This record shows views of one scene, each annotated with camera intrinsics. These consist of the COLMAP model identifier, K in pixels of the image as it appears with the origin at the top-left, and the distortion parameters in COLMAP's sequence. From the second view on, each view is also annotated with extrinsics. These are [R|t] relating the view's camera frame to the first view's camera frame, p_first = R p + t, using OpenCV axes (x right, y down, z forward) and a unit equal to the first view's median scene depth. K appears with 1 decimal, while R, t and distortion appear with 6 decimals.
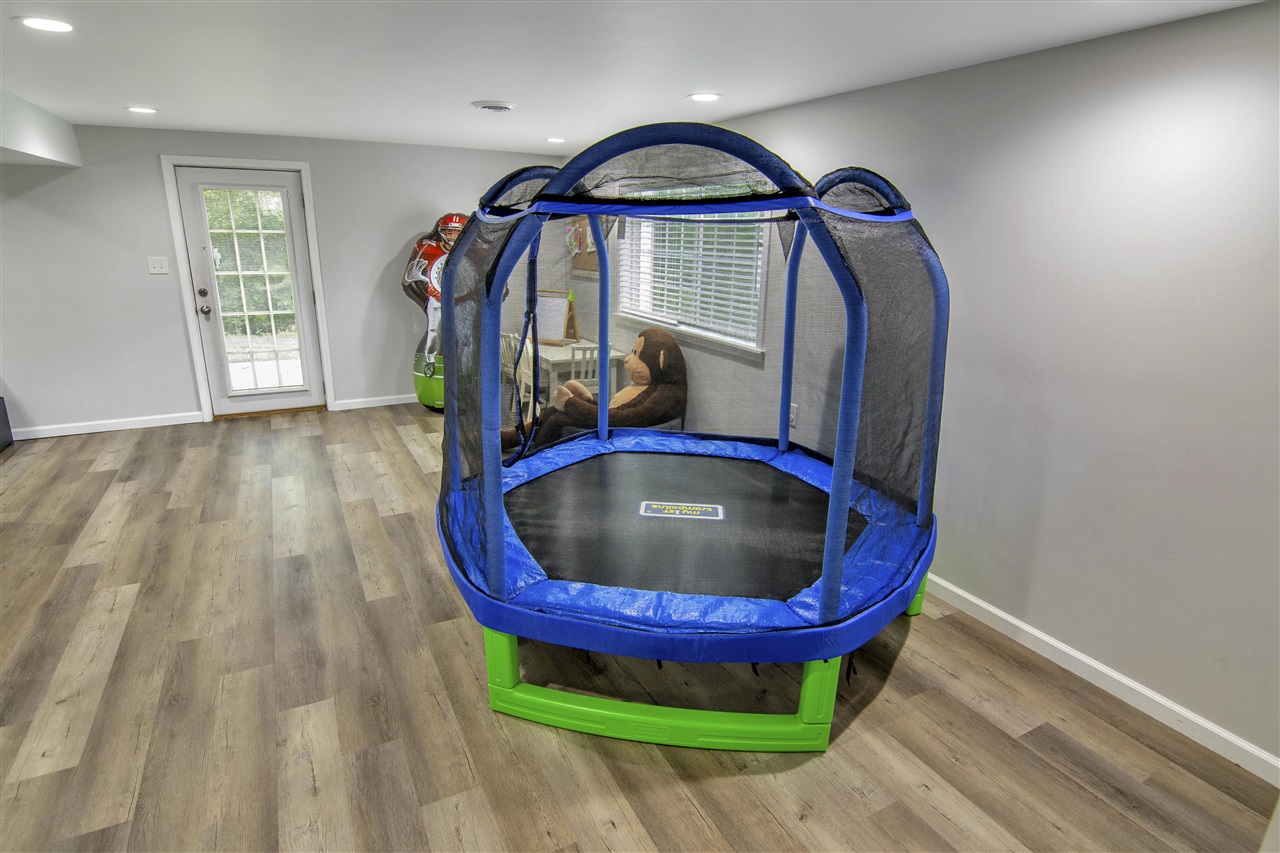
lens RADIAL K [[670.5, 0, 637.7], [0, 670.5, 427.5], [0, 0, 1]] dist [-0.011942, -0.002351]
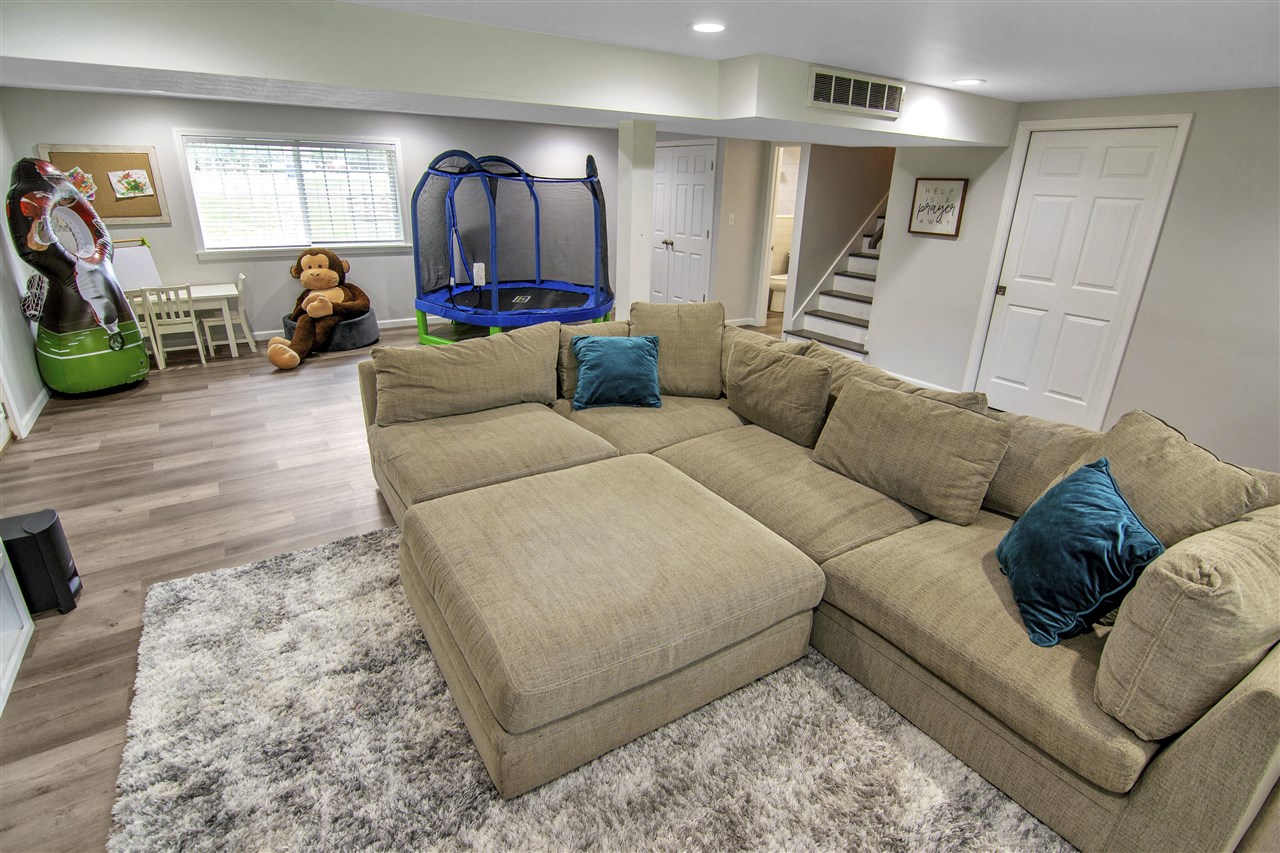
lens RADIAL K [[628.7, 0, 638.2], [0, 628.7, 422.7], [0, 0, 1]] dist [-0.009570, -0.002017]
pose [[-0.101214, -0.373782, 0.921978, -1.198021], [0.250461, 0.887314, 0.387225, -0.139388], [-0.962821, 0.270112, 0.003809, 0.358398]]
